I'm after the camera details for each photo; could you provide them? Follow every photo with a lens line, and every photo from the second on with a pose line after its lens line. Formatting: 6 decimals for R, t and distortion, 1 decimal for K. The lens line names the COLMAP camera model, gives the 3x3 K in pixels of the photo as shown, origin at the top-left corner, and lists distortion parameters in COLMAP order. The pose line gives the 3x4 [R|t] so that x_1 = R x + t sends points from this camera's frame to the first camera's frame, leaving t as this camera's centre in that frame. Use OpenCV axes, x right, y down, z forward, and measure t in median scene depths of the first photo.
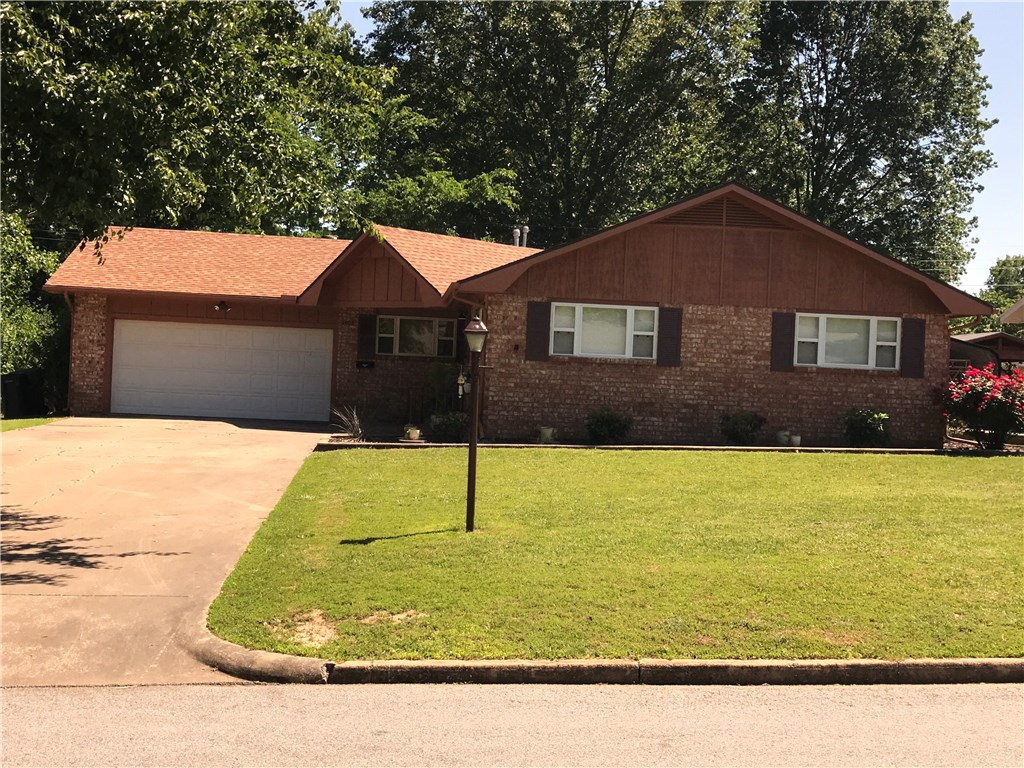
lens RADIAL K [[1309.2, 0, 507.9], [0, 1309.2, 376.7], [0, 0, 1]] dist [0.154458, 0.000000]
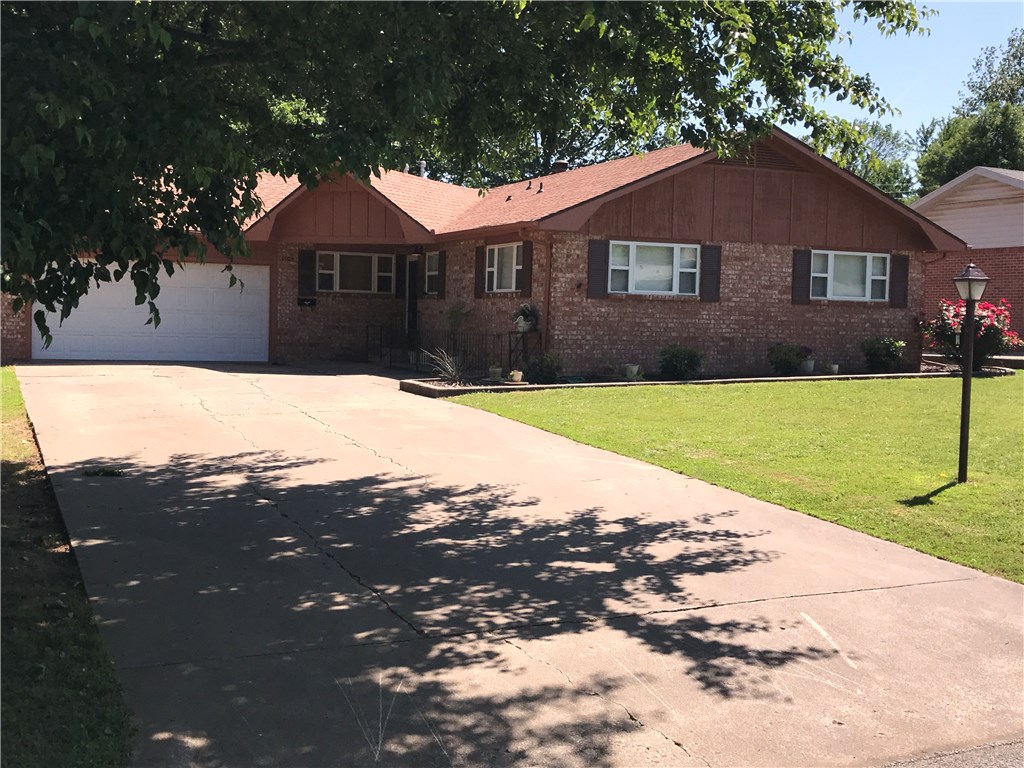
lens RADIAL K [[1216.7, 0, 508.1], [0, 1216.7, 383.8], [0, 0, 1]] dist [0.078161, 0.000000]
pose [[0.949941, -0.036927, 0.310240, -0.332922], [0.015646, 0.997367, 0.070806, -0.014052], [-0.312038, -0.062407, 0.948018, 0.123052]]
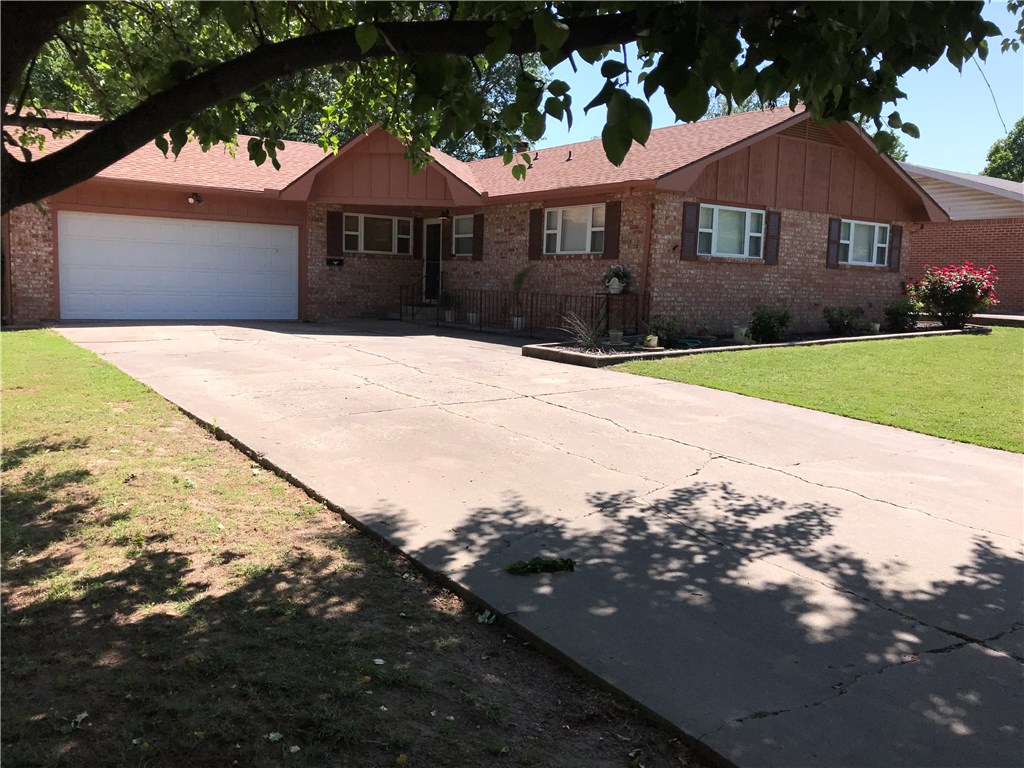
lens RADIAL K [[837.0, 0, 517.3], [0, 837.0, 381.0], [0, 0, 1]] dist [0.026656, -0.027341]
pose [[0.861811, -0.076635, 0.501407, -0.425172], [0.005335, 0.989836, 0.142116, -0.012905], [-0.507201, -0.119803, 0.853460, 0.487050]]
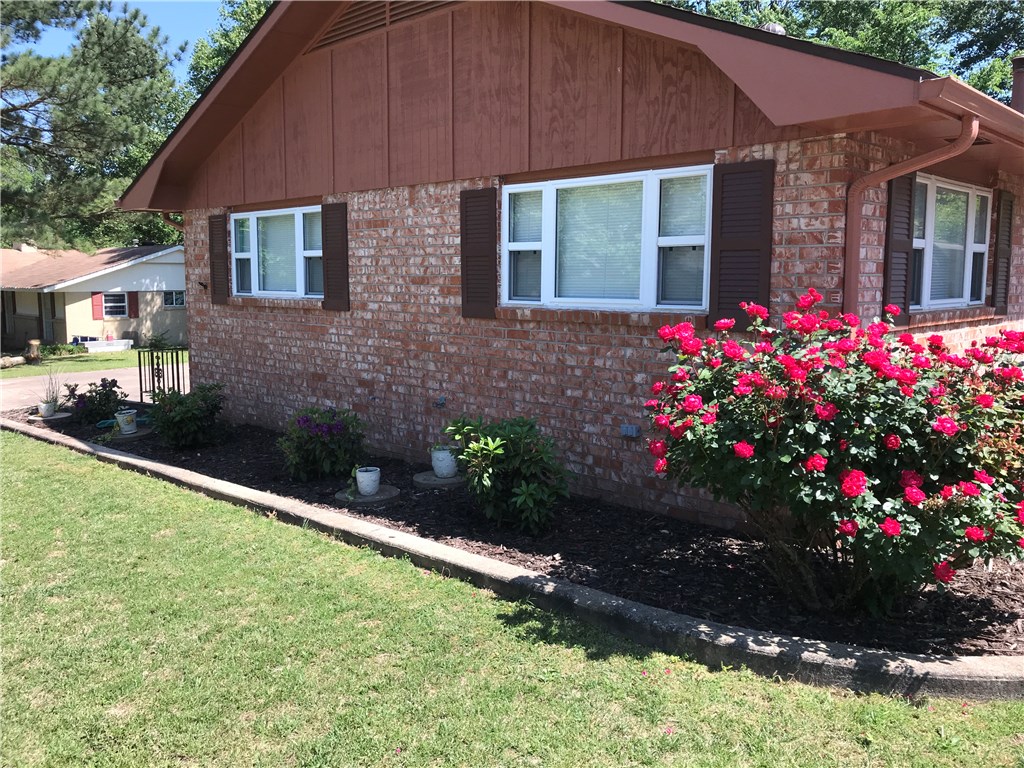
lens RADIAL K [[837.0, 0, 522.2], [0, 837.0, 375.8], [0, 0, 1]] dist [0.026656, -0.027341]
pose [[0.659107, 0.048154, -0.750506, 0.440885], [0.031081, 0.995351, 0.091159, -0.010363], [0.751407, -0.083410, 0.654546, 0.819471]]
